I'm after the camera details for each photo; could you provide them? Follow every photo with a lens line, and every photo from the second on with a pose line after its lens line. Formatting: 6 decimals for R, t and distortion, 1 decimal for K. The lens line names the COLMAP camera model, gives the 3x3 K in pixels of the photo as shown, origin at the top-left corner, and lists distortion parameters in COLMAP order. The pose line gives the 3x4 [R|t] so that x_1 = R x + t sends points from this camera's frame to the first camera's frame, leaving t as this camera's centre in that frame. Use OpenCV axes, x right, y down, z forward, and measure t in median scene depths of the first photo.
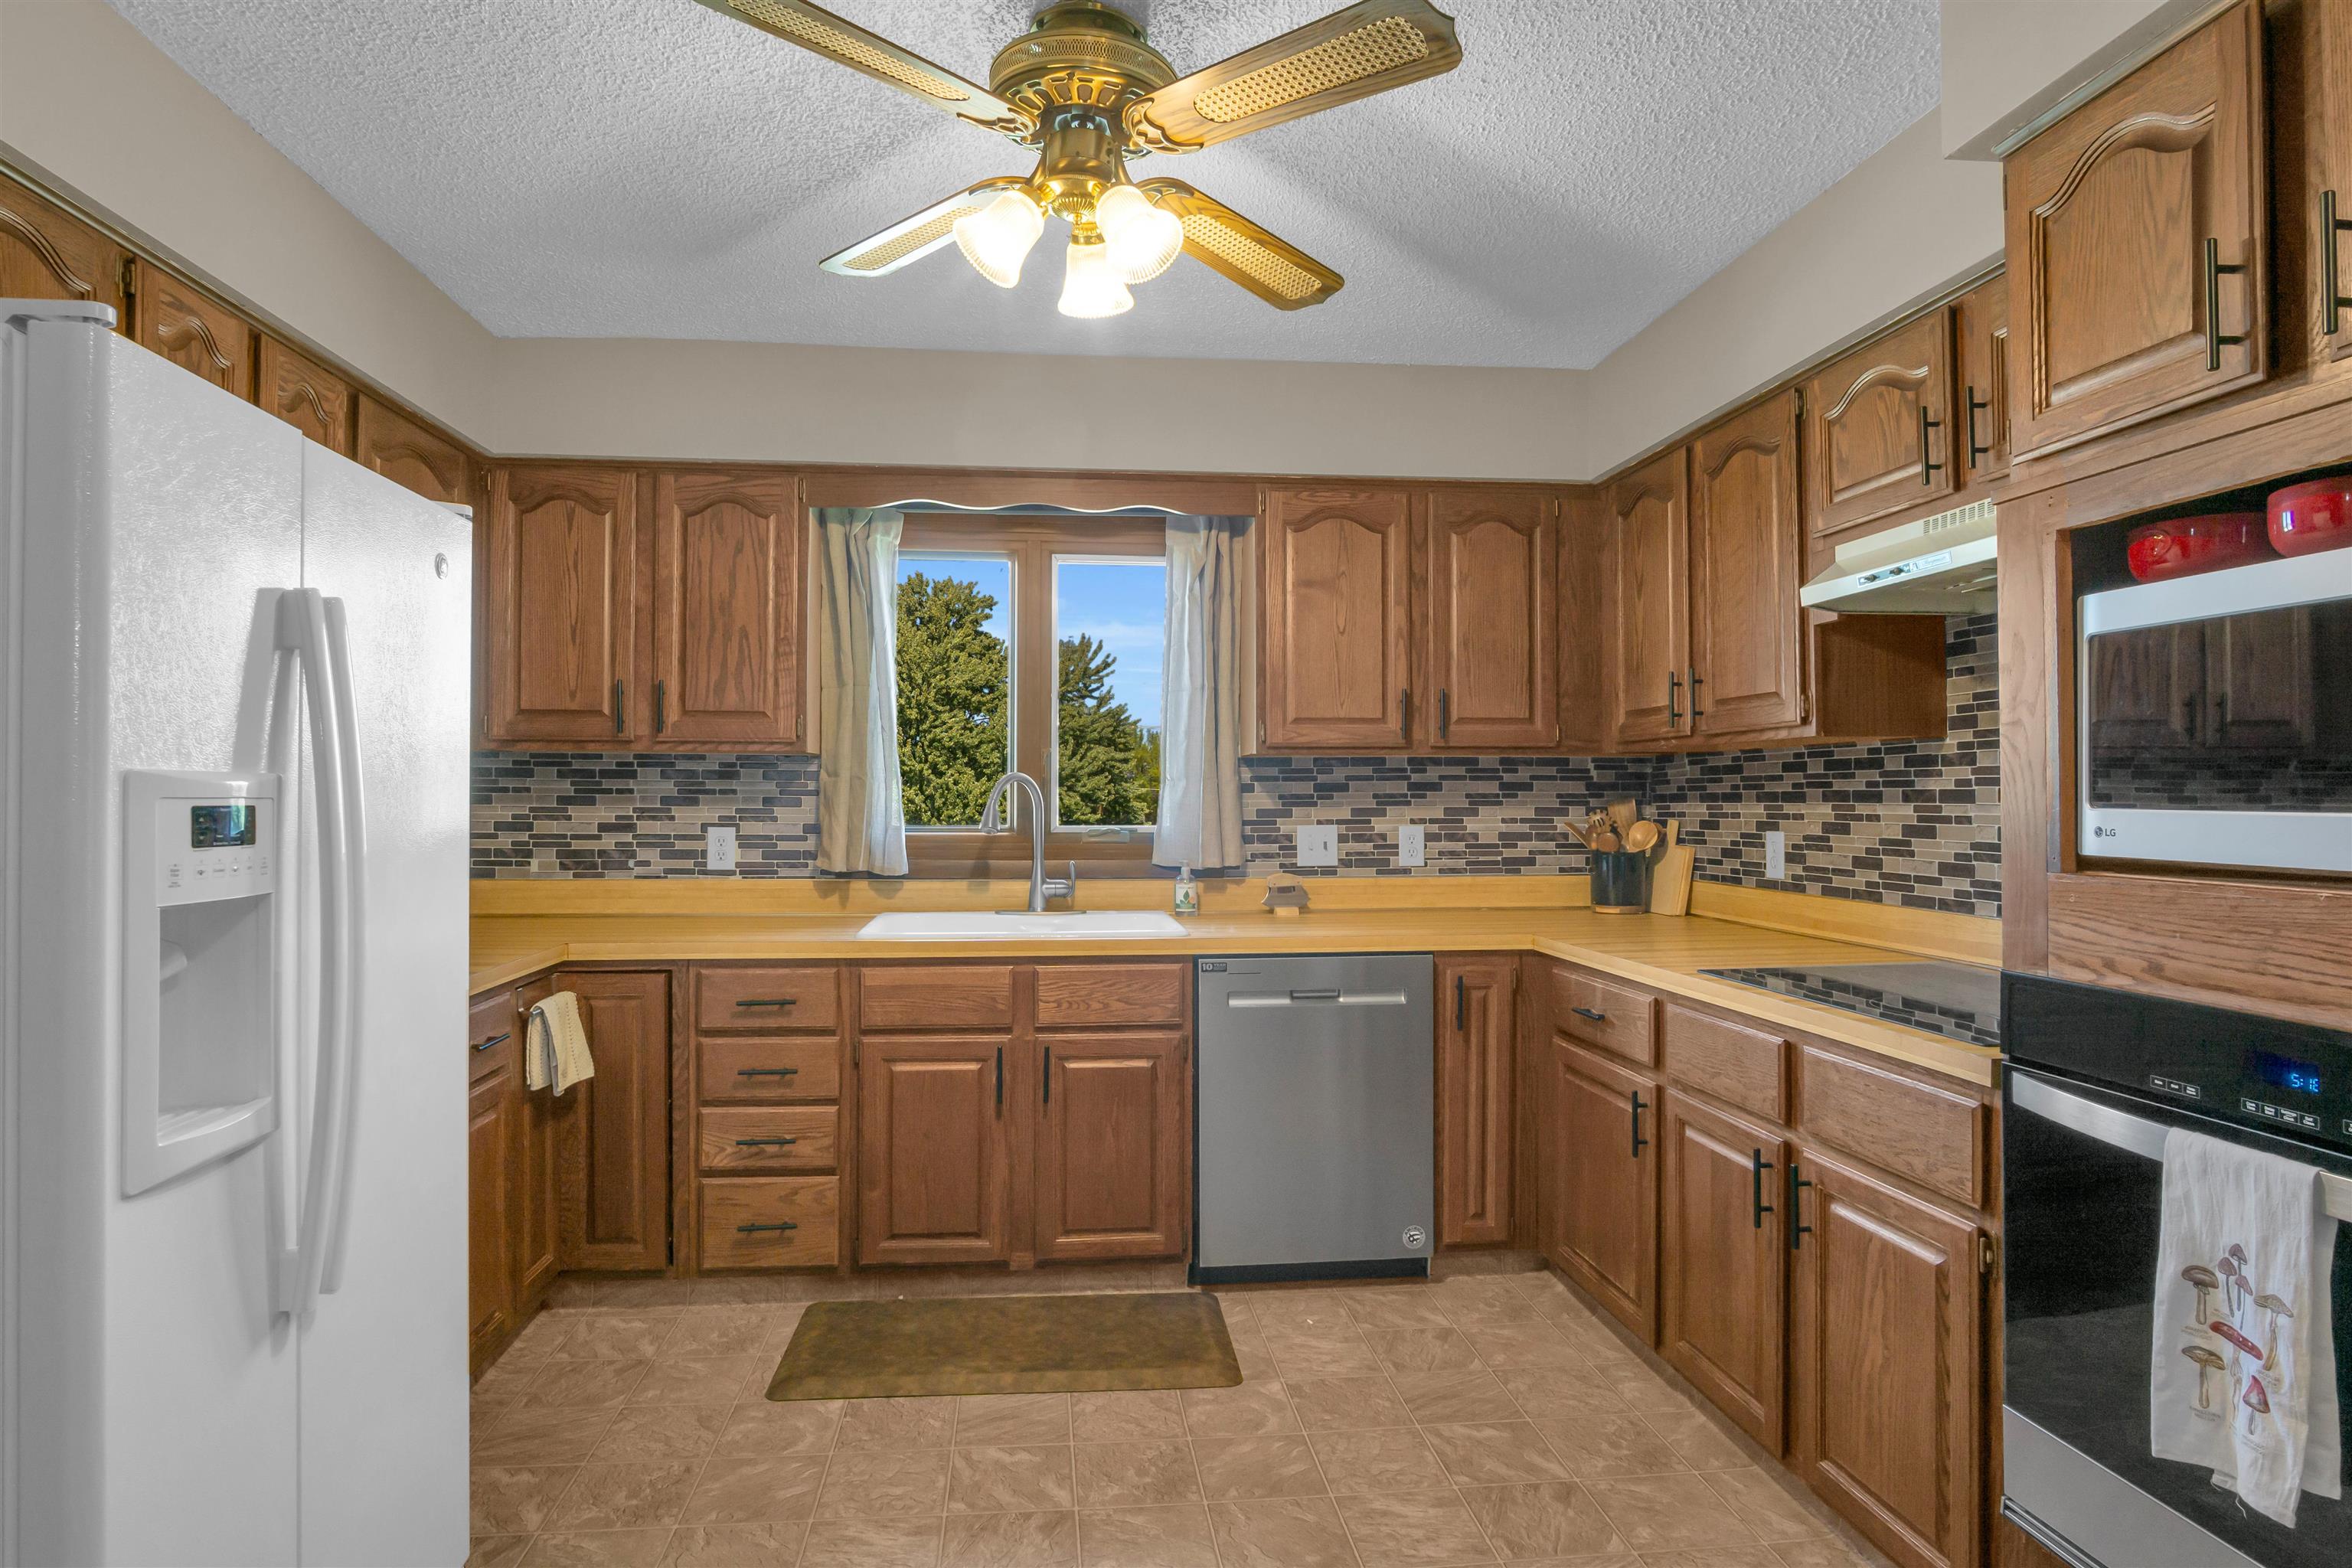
lens RADIAL K [[1263.2, 0, 1114.2], [0, 1263.2, 778.5], [0, 0, 1]] dist [-0.022324, 0.005886]
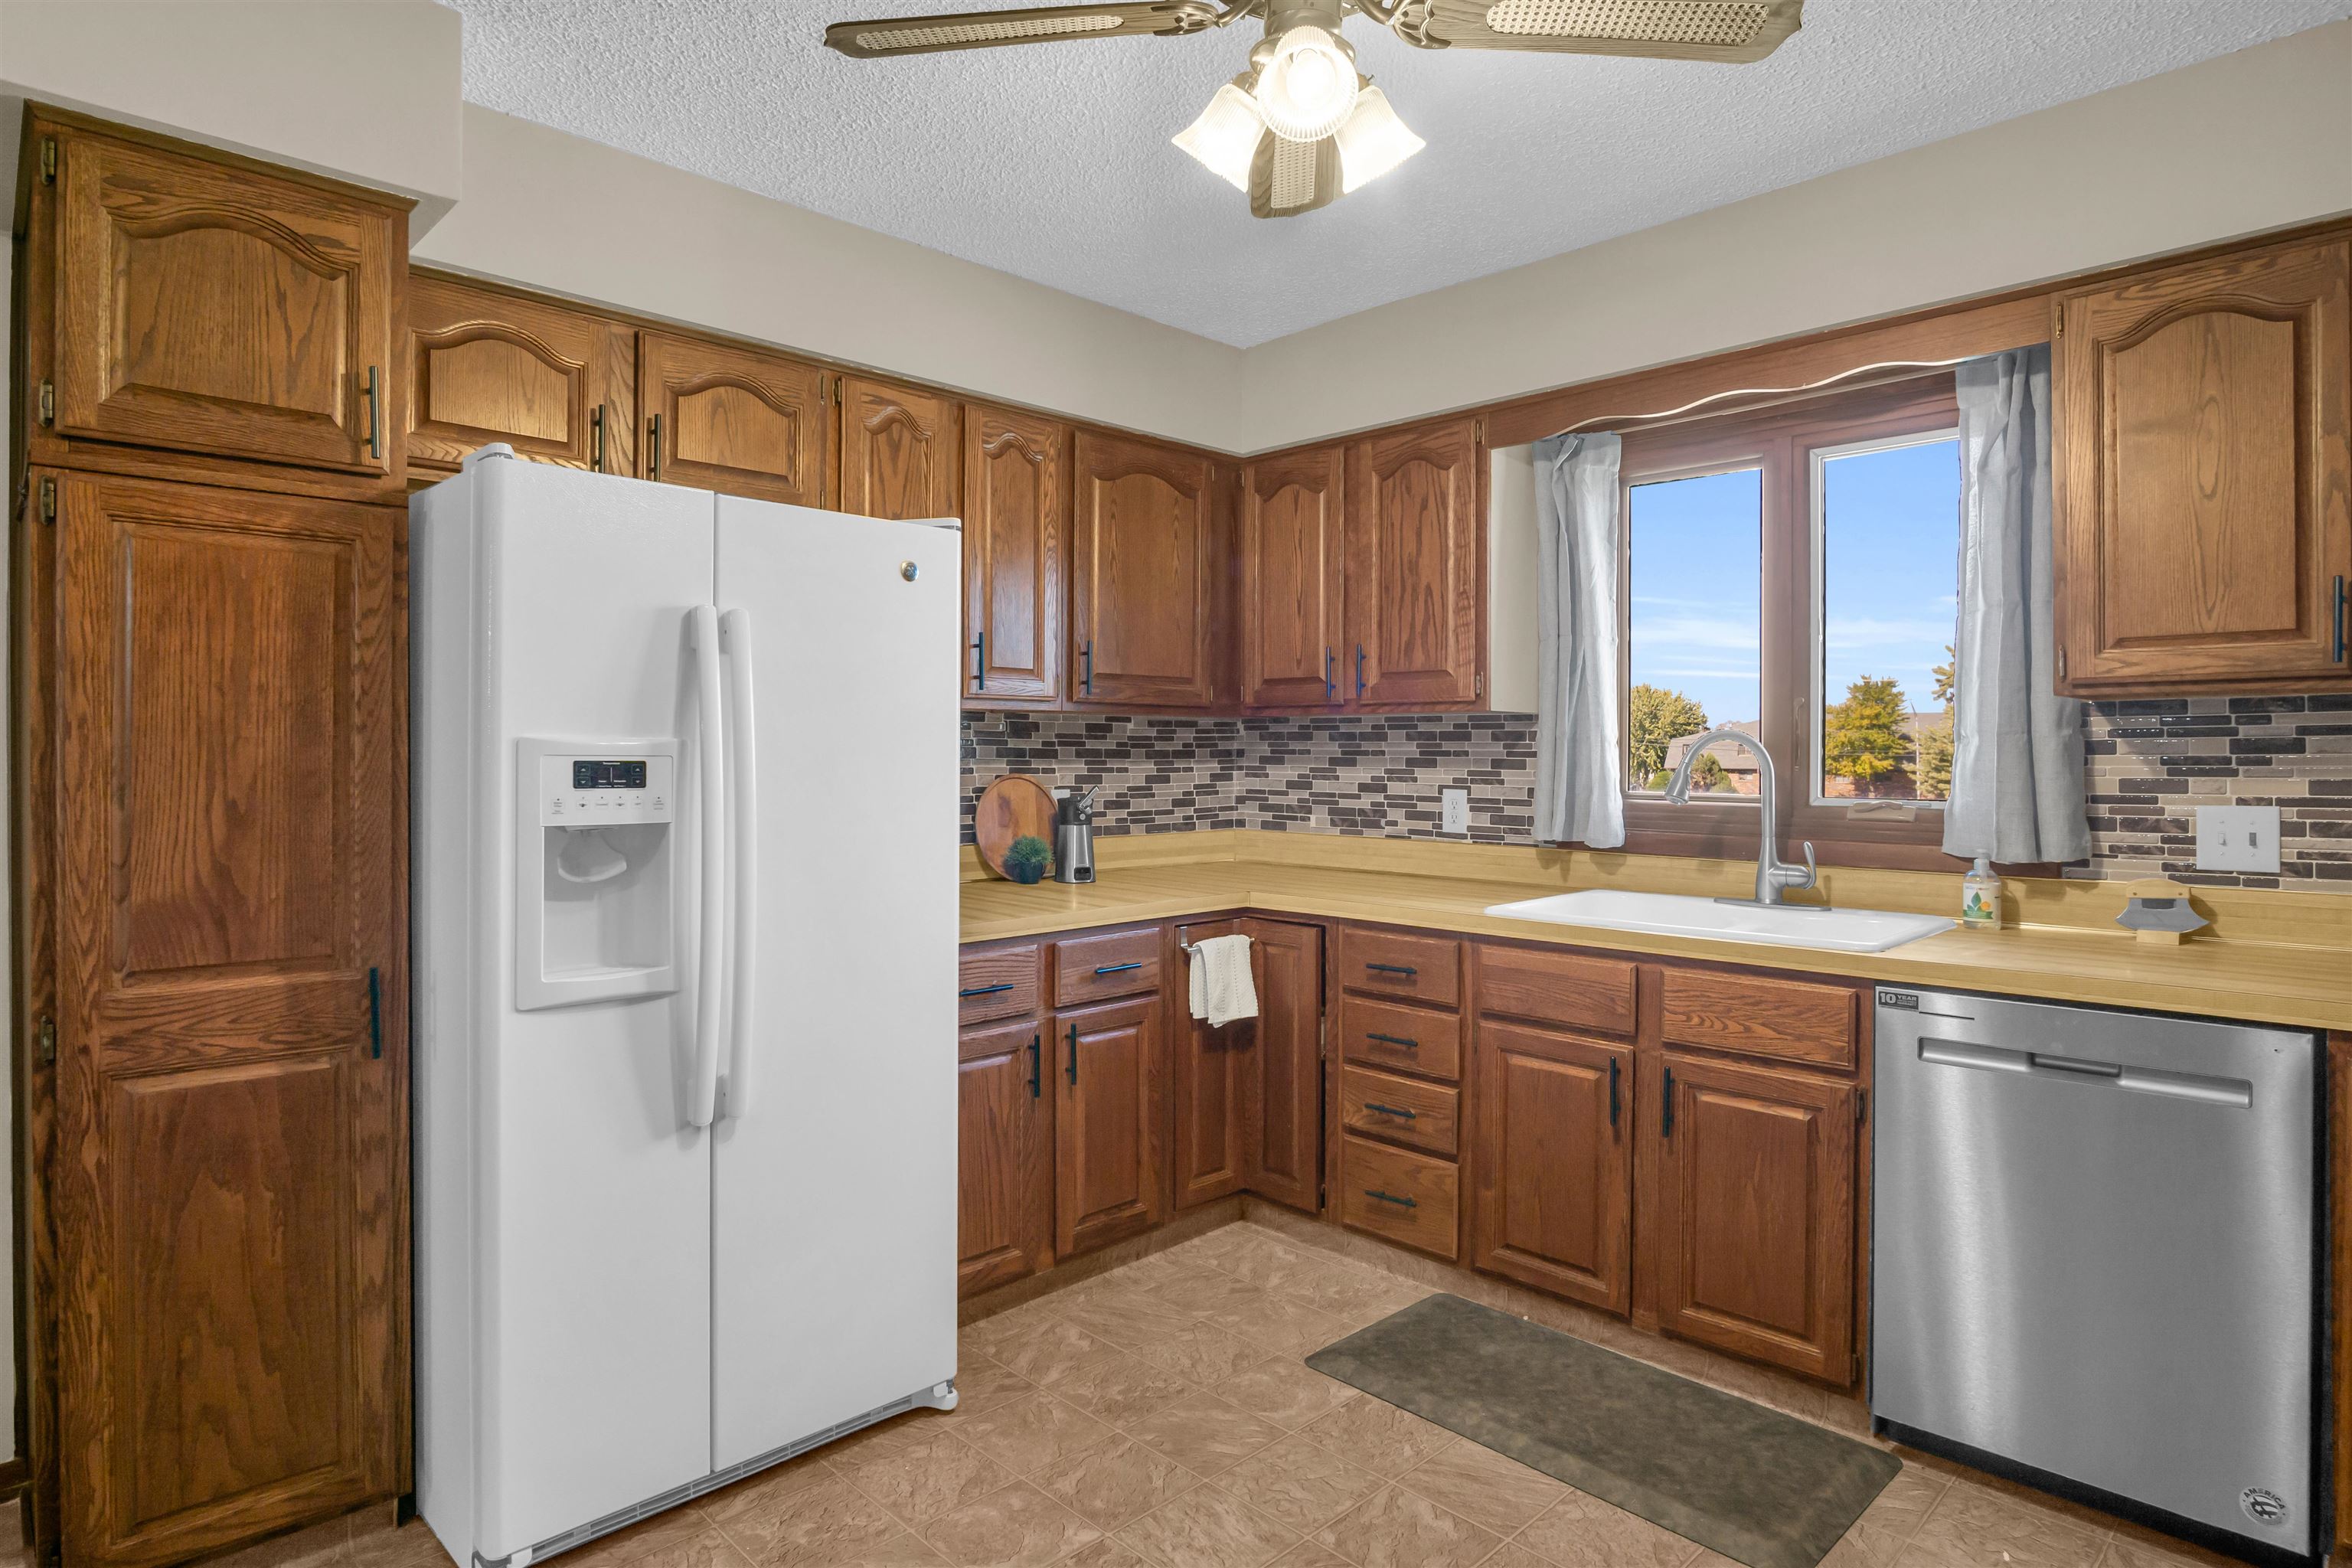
lens RADIAL K [[1263.2, 0, 1164.1], [0, 1263.2, 747.0], [0, 0, 1]] dist [-0.022324, 0.005886]
pose [[0.642461, -0.004600, -0.766305, 0.354717], [0.007450, 0.999972, 0.000244, 0.004230], [0.766282, -0.005865, 0.642477, 0.233627]]
